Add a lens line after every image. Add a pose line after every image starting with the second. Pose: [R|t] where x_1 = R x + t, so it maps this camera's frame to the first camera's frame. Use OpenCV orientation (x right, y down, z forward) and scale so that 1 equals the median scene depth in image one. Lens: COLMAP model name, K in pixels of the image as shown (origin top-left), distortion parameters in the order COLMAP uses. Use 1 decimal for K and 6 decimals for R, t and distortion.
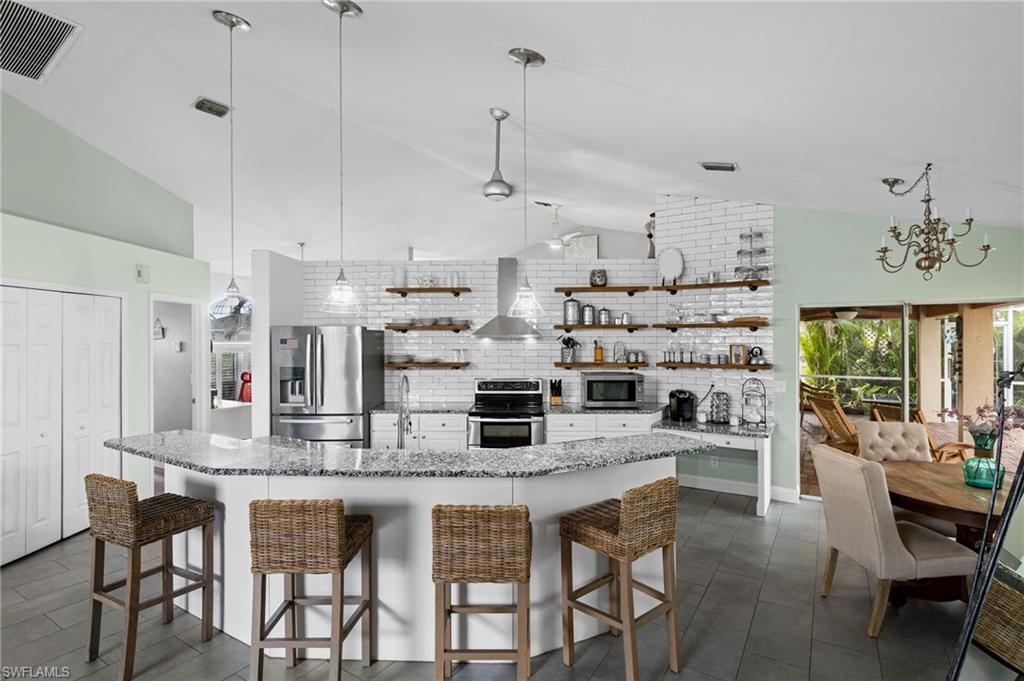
lens RADIAL K [[524.5, 0, 514.9], [0, 524.5, 337.9], [0, 0, 1]] dist [-0.000712, 0.000185]
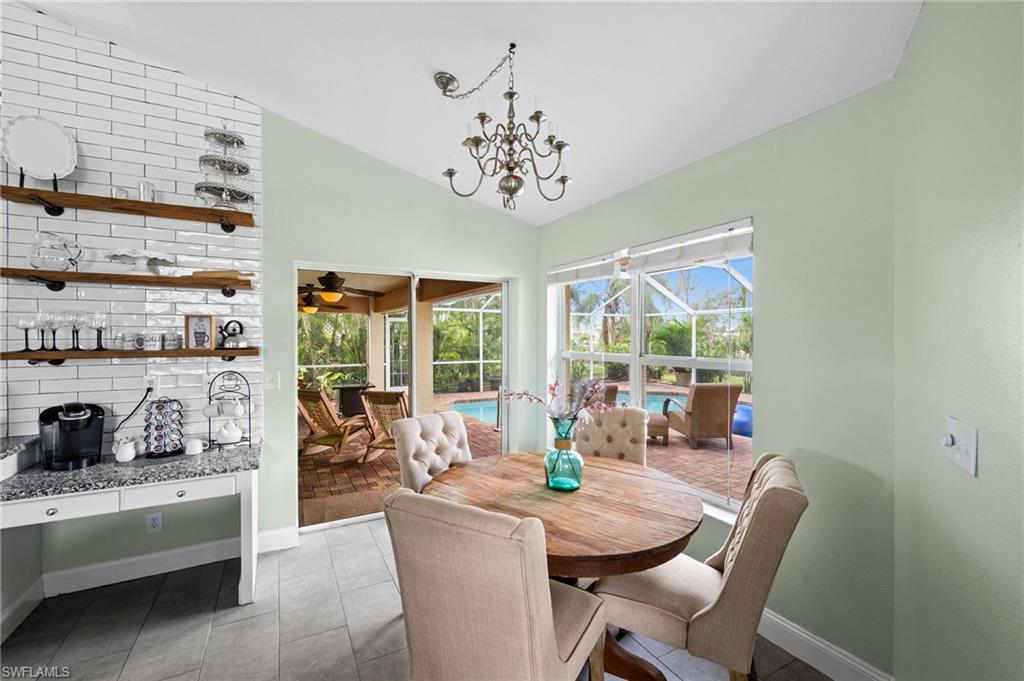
lens RADIAL K [[436.7, 0, 508.5], [0, 436.7, 341.3], [0, 0, 1]] dist [0.000811, 0.000822]
pose [[0.519266, -0.005599, 0.854595, 0.186556], [-0.001251, 0.999972, 0.007312, 0.037724], [-0.854612, -0.004866, 0.519244, 0.452643]]
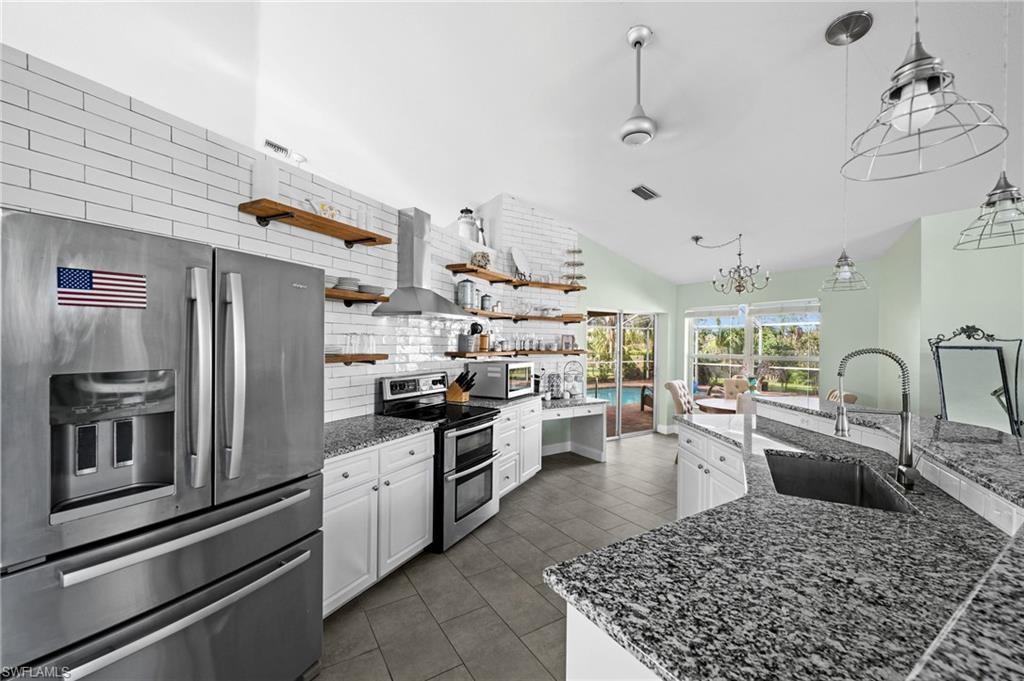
lens RADIAL K [[407.4, 0, 510.1], [0, 407.4, 342.3], [0, 0, 1]] dist [0.001647, 0.000226]
pose [[0.442491, 0.009986, 0.896717, -0.517291], [-0.007809, 0.999943, -0.007282, 0.039008], [-0.896739, -0.003780, 0.442544, 0.694477]]
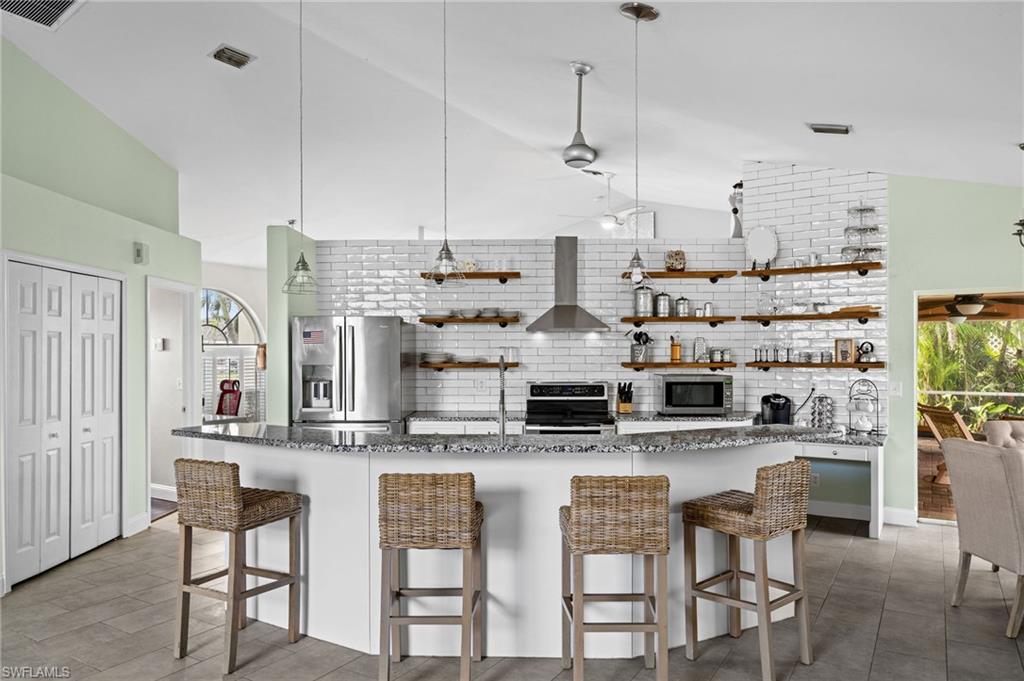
lens RADIAL K [[709.4, 0, 515.3], [0, 709.4, 354.9], [0, 0, 1]] dist [0.002510, -0.005210]
pose [[0.999977, 0.001117, 0.006623, -0.112209], [-0.001121, 0.999999, 0.000663, 0.037963], [-0.006622, -0.000671, 0.999978, -0.136918]]
